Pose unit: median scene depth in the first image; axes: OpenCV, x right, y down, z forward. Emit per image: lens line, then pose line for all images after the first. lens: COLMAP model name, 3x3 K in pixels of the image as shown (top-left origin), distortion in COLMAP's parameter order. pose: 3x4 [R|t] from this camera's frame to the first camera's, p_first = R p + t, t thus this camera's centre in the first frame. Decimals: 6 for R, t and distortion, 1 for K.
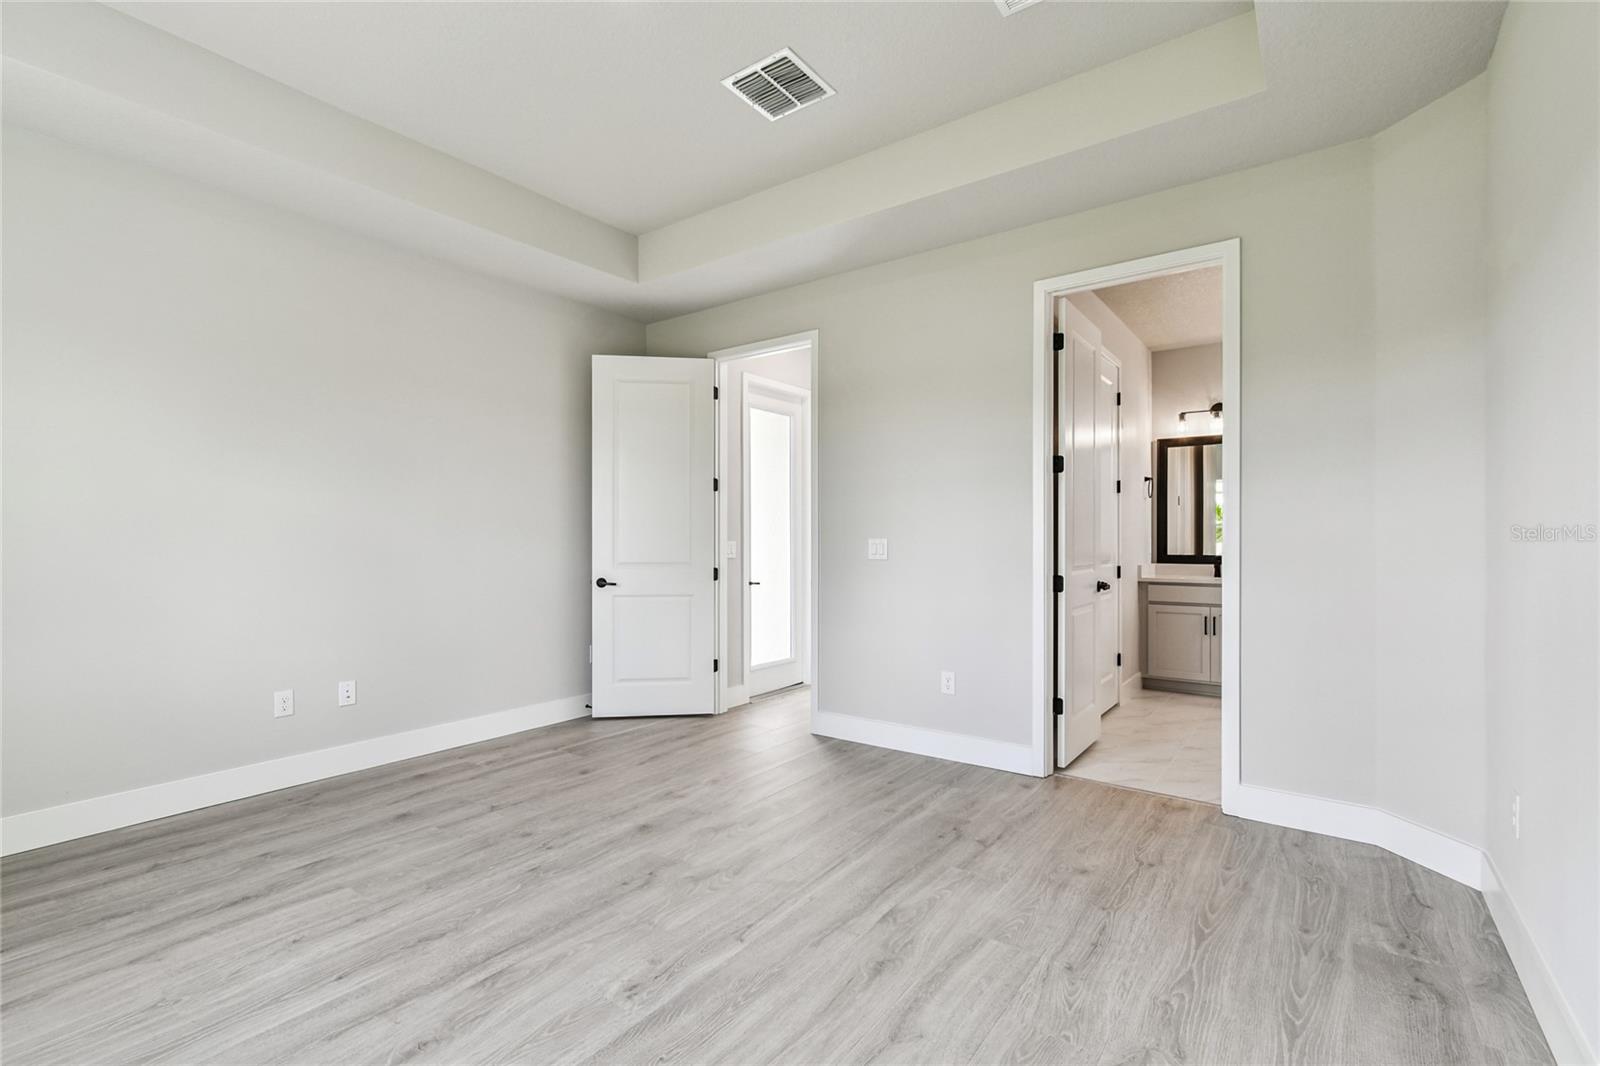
lens RADIAL K [[721.9, 0, 797.2], [0, 721.9, 538.9], [0, 0, 1]] dist [0.008682, -0.000048]
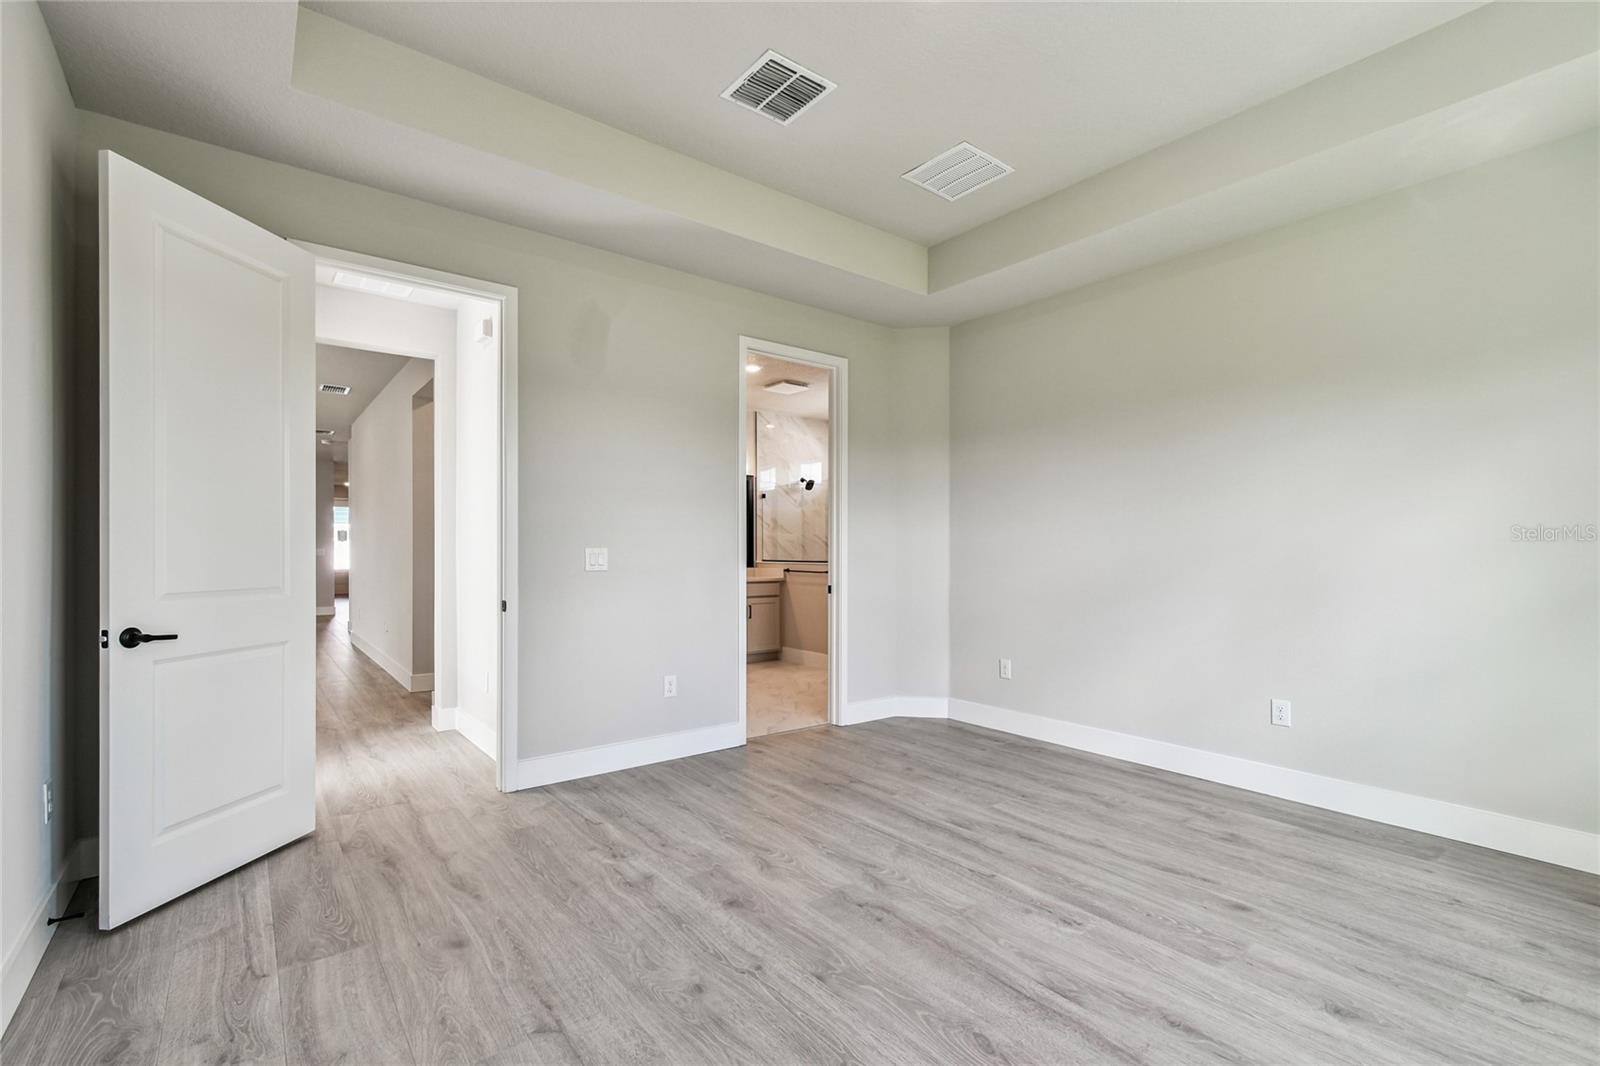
lens RADIAL K [[721.9, 0, 781.0], [0, 721.9, 550.1], [0, 0, 1]] dist [0.008682, -0.000048]
pose [[0.275444, 0.001718, 0.961316, -1.093724], [-0.004004, 0.999992, -0.000639, 0.003262], [-0.961309, -0.003673, 0.275449, 0.813598]]
